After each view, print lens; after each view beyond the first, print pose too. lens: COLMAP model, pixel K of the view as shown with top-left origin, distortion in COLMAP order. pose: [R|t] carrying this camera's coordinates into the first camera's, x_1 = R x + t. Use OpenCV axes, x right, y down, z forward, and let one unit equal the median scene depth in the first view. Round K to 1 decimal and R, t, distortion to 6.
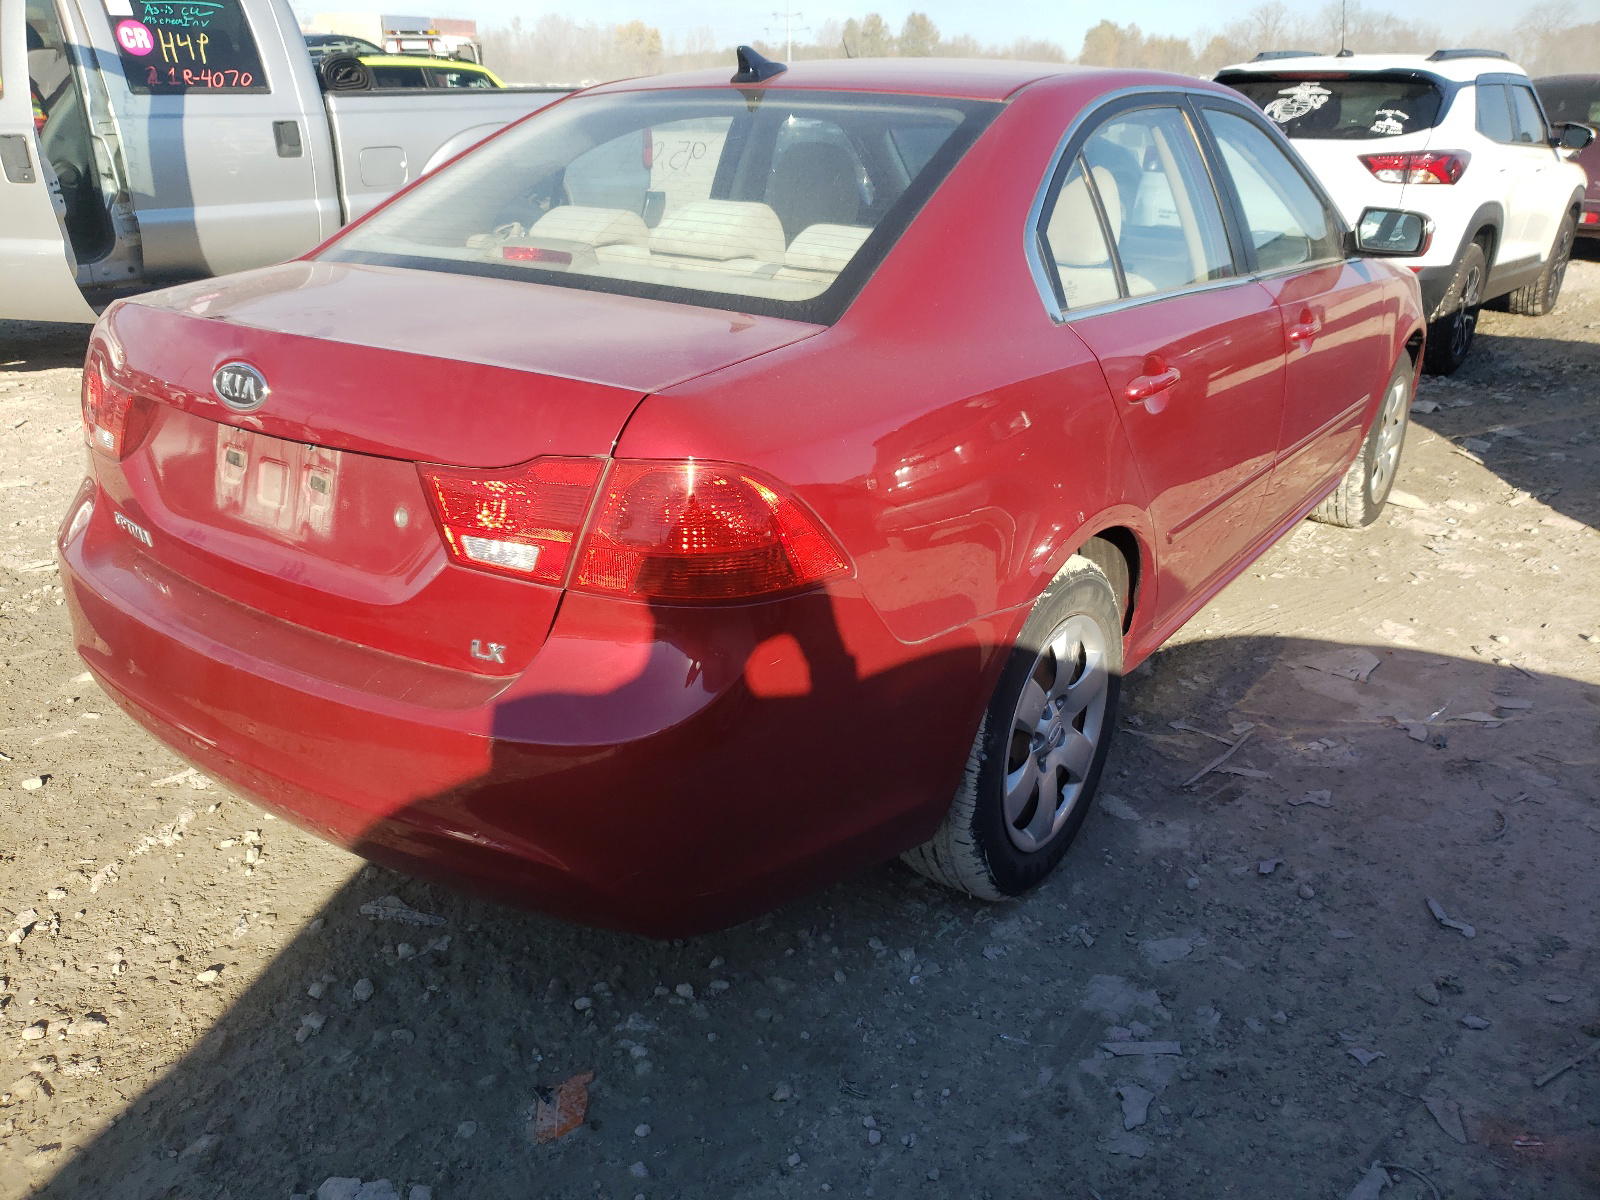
lens RADIAL K [[1212.8, 0, 800.0], [0, 1212.8, 600.0], [0, 0, 1]] dist [-0.003853, -0.003228]
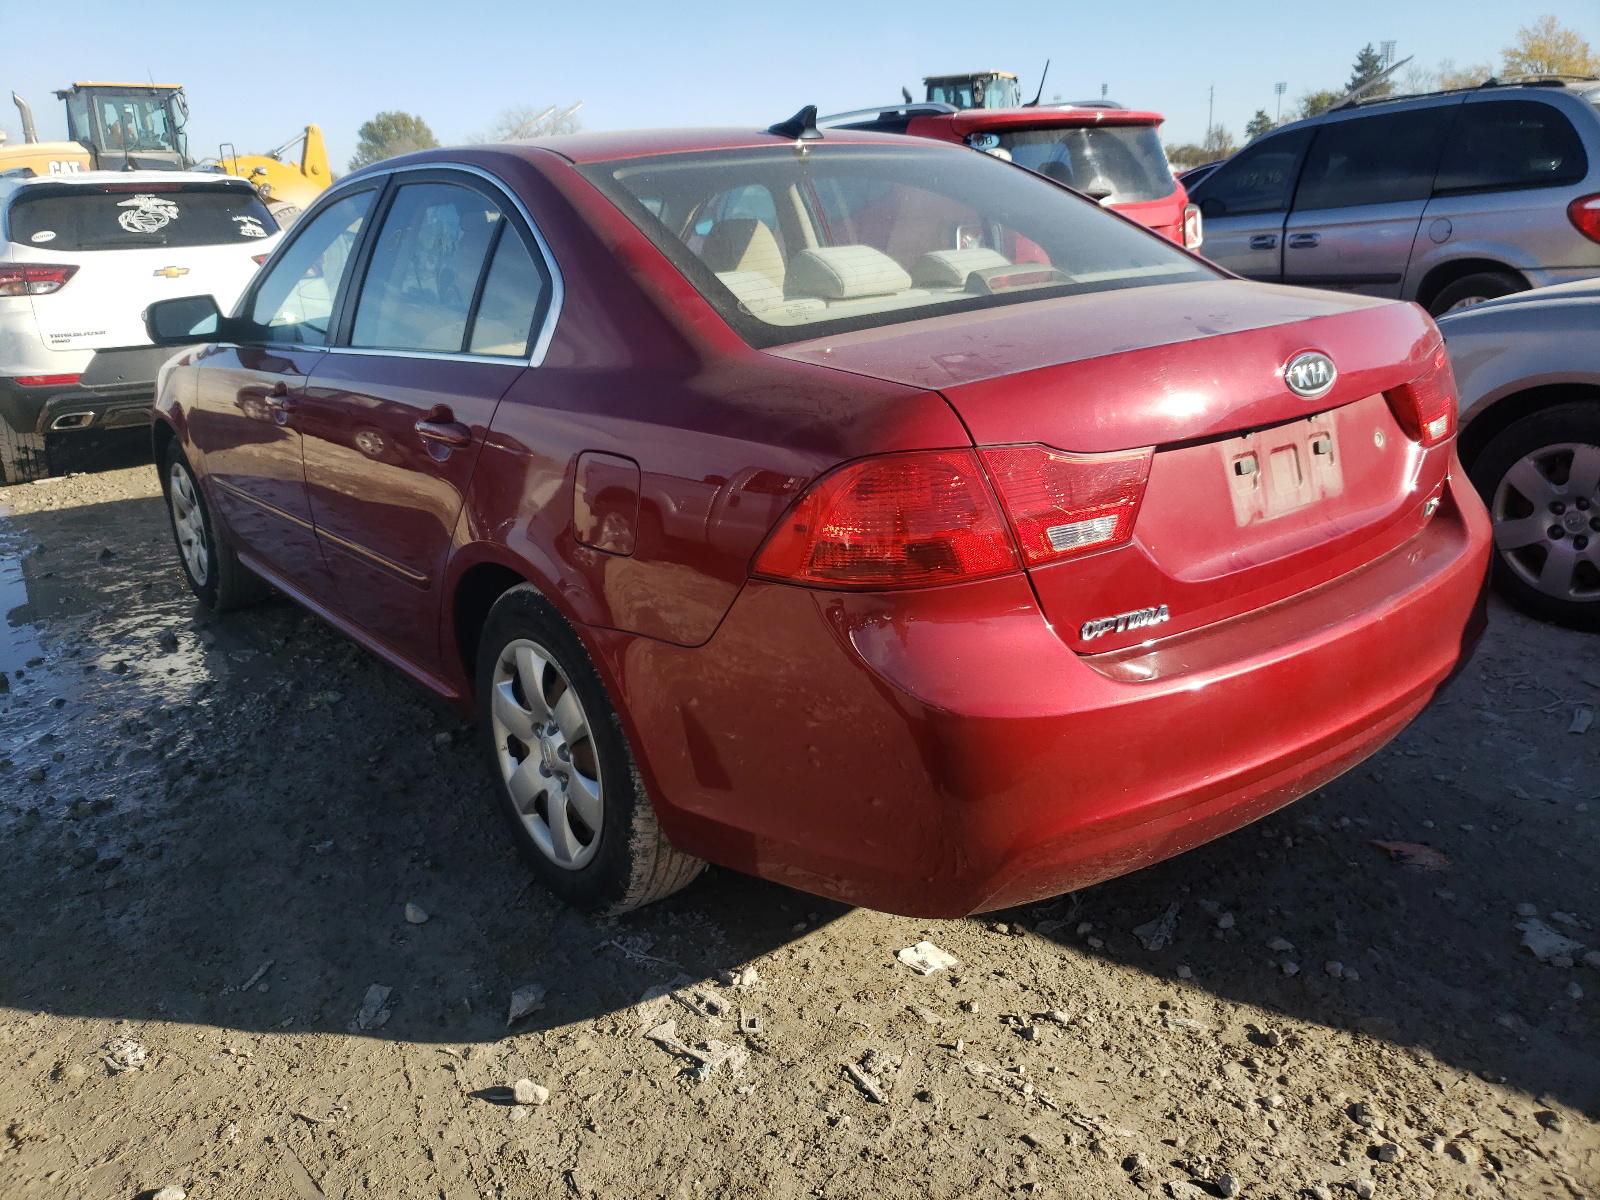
lens RADIAL K [[1212.8, 0, 800.0], [0, 1212.8, 600.0], [0, 0, 1]] dist [-0.003853, -0.003228]
pose [[0.298043, -0.313519, 0.901597, -1.526621], [0.404372, 0.897054, 0.178265, -0.348602], [-0.864670, 0.311450, 0.394138, 0.969860]]
